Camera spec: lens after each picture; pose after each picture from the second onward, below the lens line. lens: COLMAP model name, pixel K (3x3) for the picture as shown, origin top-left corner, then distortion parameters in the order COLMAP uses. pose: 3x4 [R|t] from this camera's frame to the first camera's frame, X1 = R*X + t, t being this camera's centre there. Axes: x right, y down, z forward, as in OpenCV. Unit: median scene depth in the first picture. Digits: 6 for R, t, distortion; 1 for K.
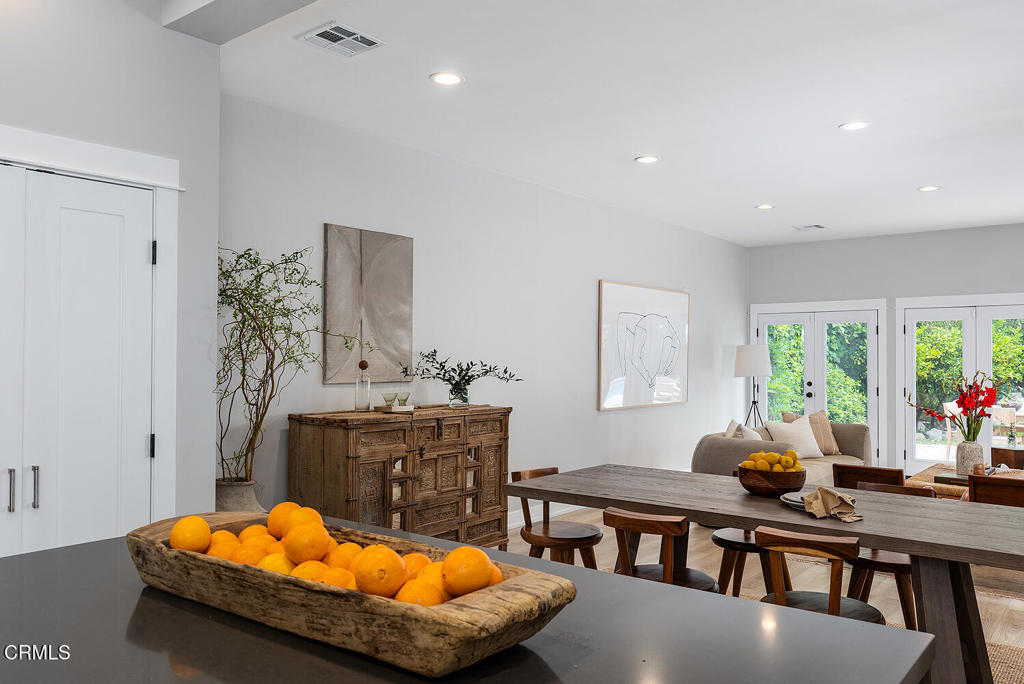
lens RADIAL K [[782.2, 0, 512.0], [0, 782.2, 342.0], [0, 0, 1]] dist [-0.001762, -0.000306]
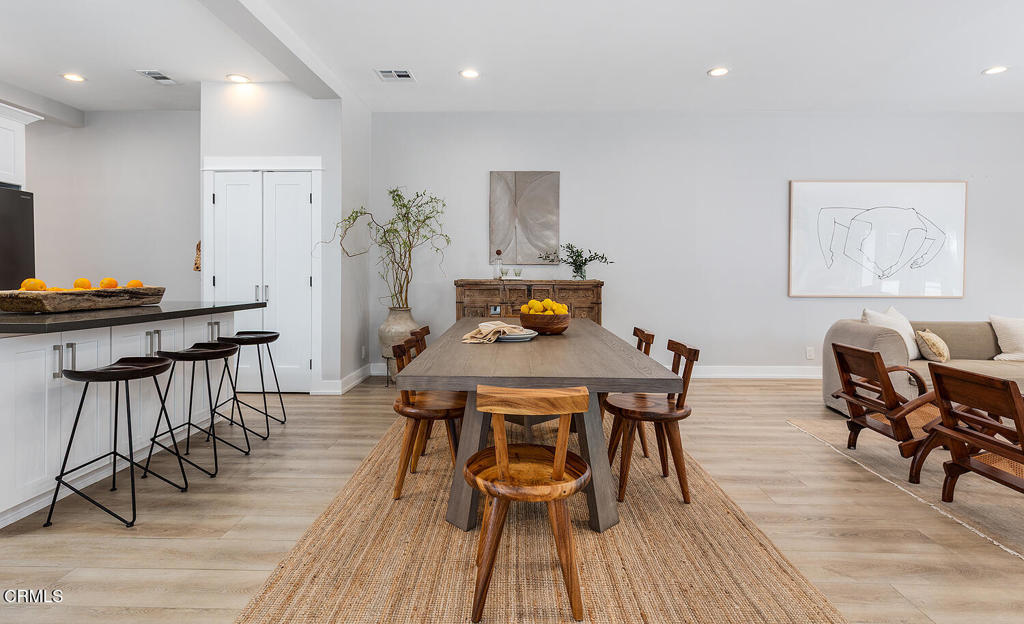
lens RADIAL K [[530.6, 0, 510.2], [0, 530.6, 276.4], [0, 0, 1]] dist [0.001621, 0.000276]
pose [[0.604534, 0.001298, -0.796578, 0.659173], [0.013034, 0.999849, 0.011521, 0.061309], [0.796473, -0.017347, 0.604425, 0.292075]]
